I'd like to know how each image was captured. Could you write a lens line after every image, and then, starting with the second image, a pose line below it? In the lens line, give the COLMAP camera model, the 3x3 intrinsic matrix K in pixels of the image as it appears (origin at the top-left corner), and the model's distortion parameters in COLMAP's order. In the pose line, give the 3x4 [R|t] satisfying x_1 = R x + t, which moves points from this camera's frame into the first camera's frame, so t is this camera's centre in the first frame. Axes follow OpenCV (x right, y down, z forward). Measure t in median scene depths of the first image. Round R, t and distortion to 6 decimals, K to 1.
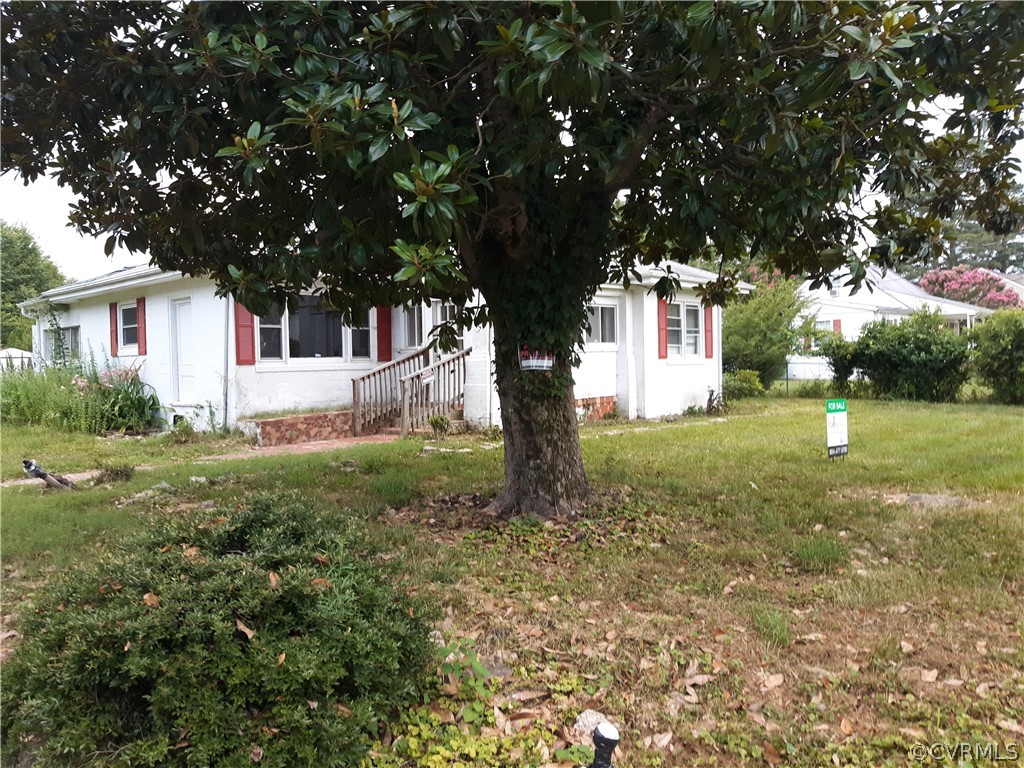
lens RADIAL K [[792.4, 0, 512.1], [0, 792.4, 383.6], [0, 0, 1]] dist [0.032840, -0.016333]
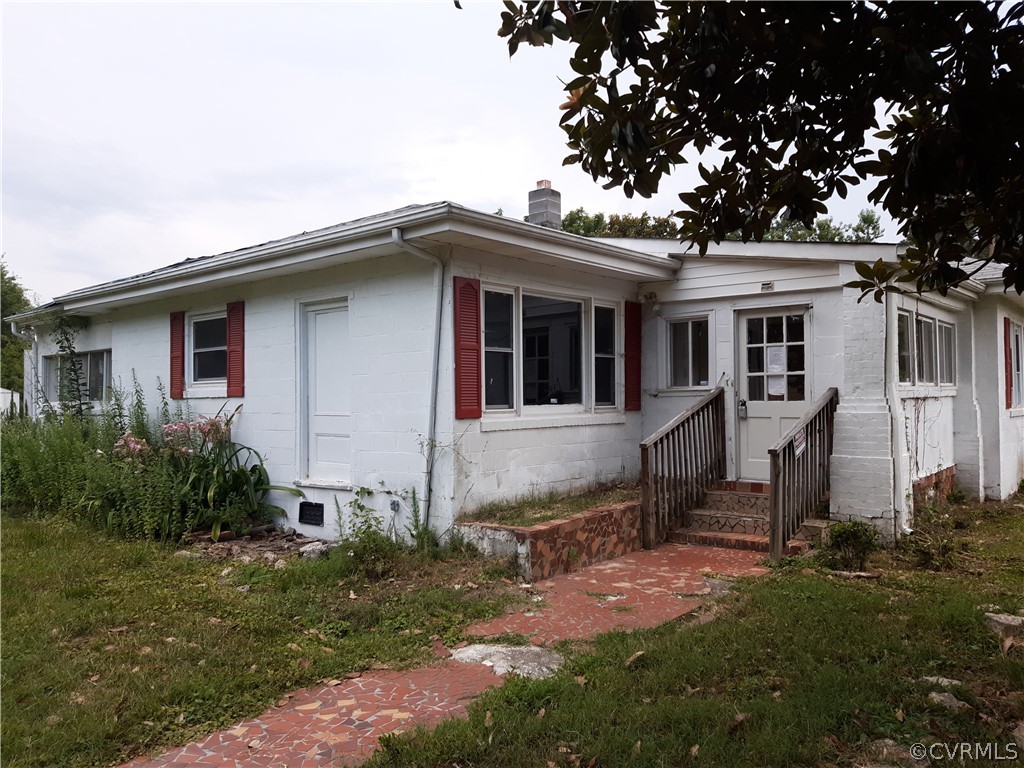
lens RADIAL K [[792.4, 0, 512.3], [0, 792.4, 383.9], [0, 0, 1]] dist [0.032840, -0.016333]
pose [[0.998647, 0.012307, 0.050530, -0.303347], [-0.009777, 0.998701, -0.050012, -0.018849], [-0.051080, 0.049451, 0.997470, 0.416065]]
